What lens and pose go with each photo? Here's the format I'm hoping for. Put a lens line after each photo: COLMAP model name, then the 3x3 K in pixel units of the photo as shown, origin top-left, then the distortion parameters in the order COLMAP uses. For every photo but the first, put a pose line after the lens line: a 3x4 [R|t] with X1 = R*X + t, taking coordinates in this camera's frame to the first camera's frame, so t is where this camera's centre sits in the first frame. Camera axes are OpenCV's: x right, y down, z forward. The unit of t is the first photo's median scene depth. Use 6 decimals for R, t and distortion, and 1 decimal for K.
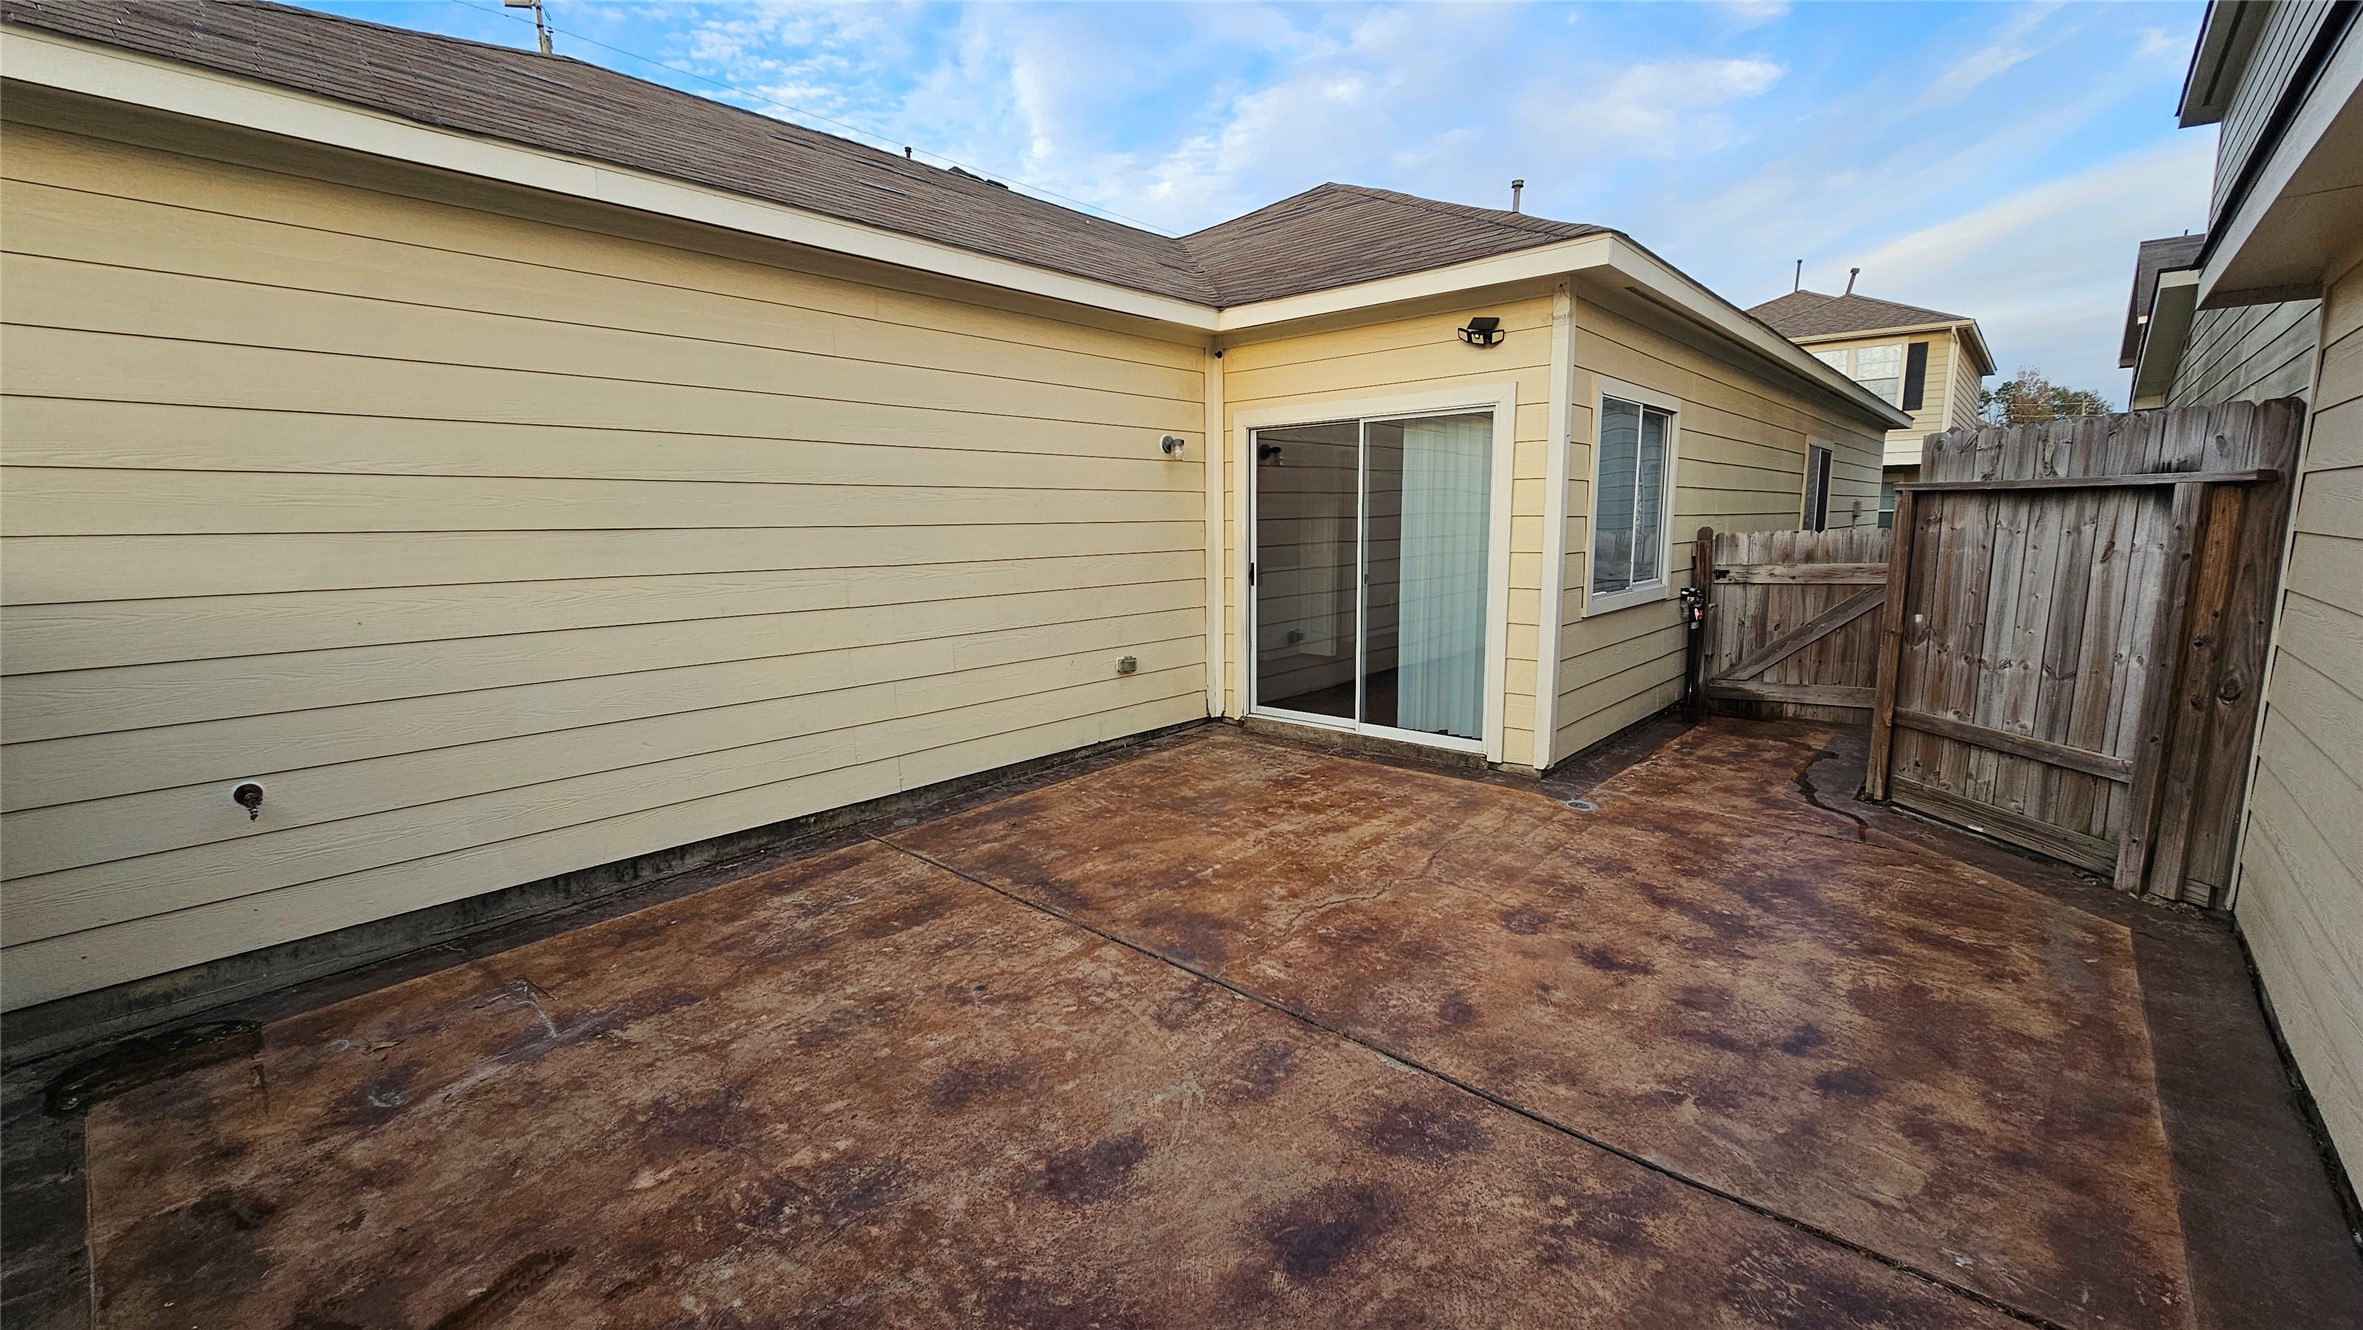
lens RADIAL K [[962.1, 0, 1177.6], [0, 962.1, 668.5], [0, 0, 1]] dist [0.000188, -0.000448]
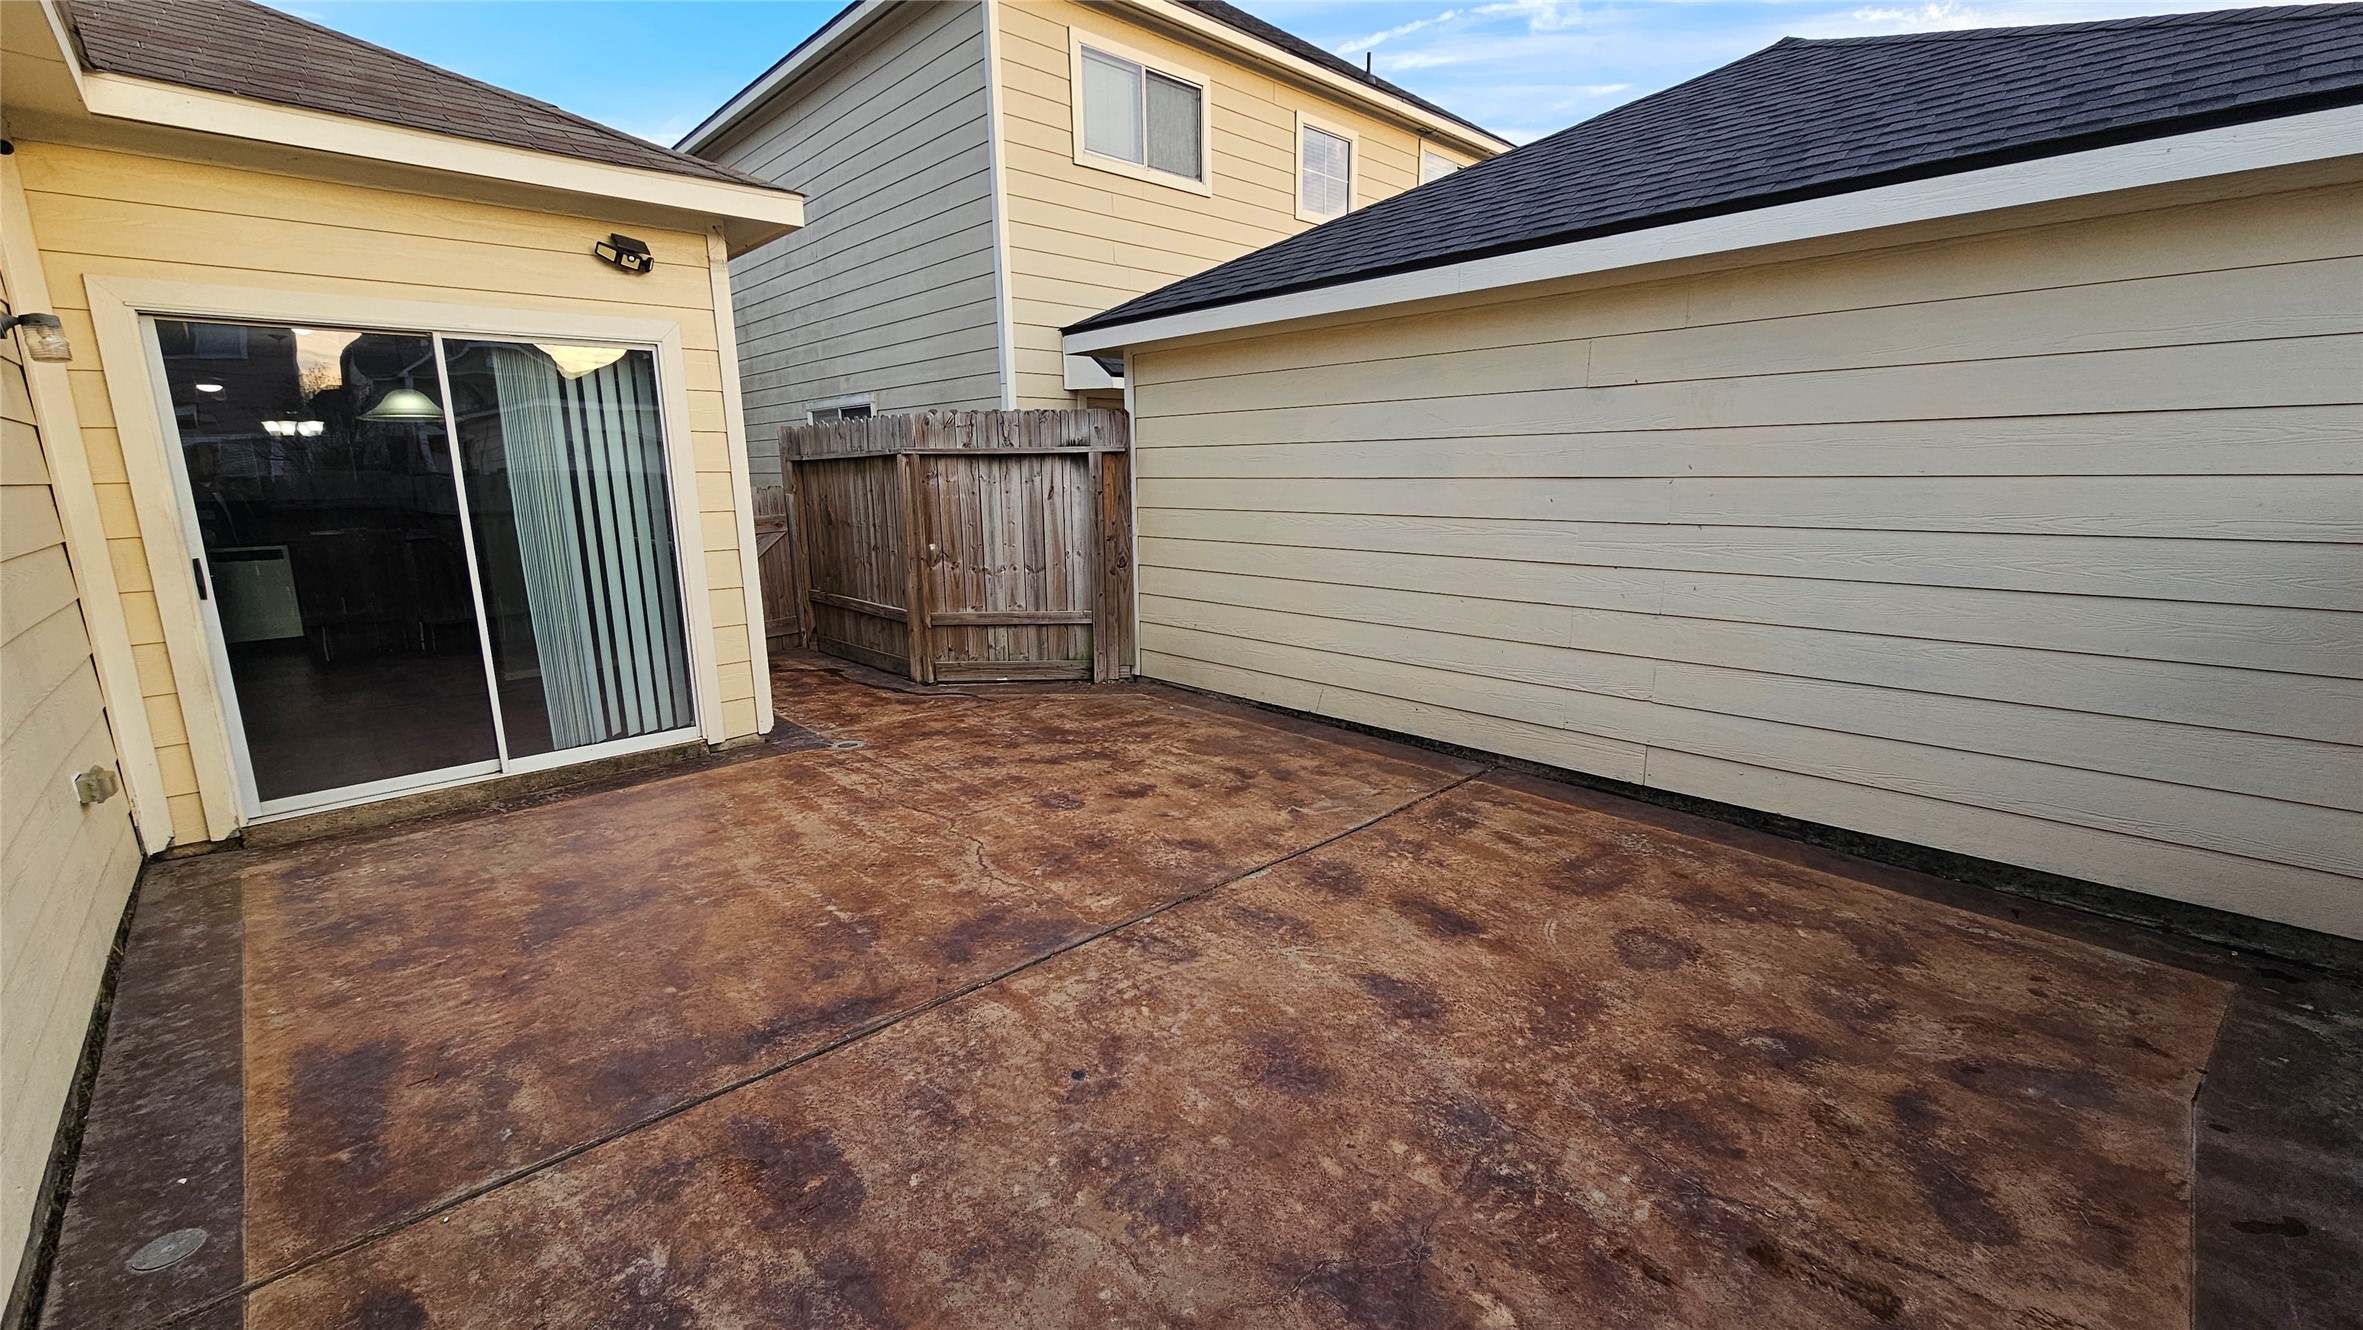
lens RADIAL K [[962.1, 0, 1177.3], [0, 962.1, 661.5], [0, 0, 1]] dist [0.000188, -0.000448]
pose [[0.080013, -0.186346, 0.979221, -0.730669], [0.168245, 0.970801, 0.170996, -0.085972], [-0.982492, 0.151067, 0.109029, 0.651803]]
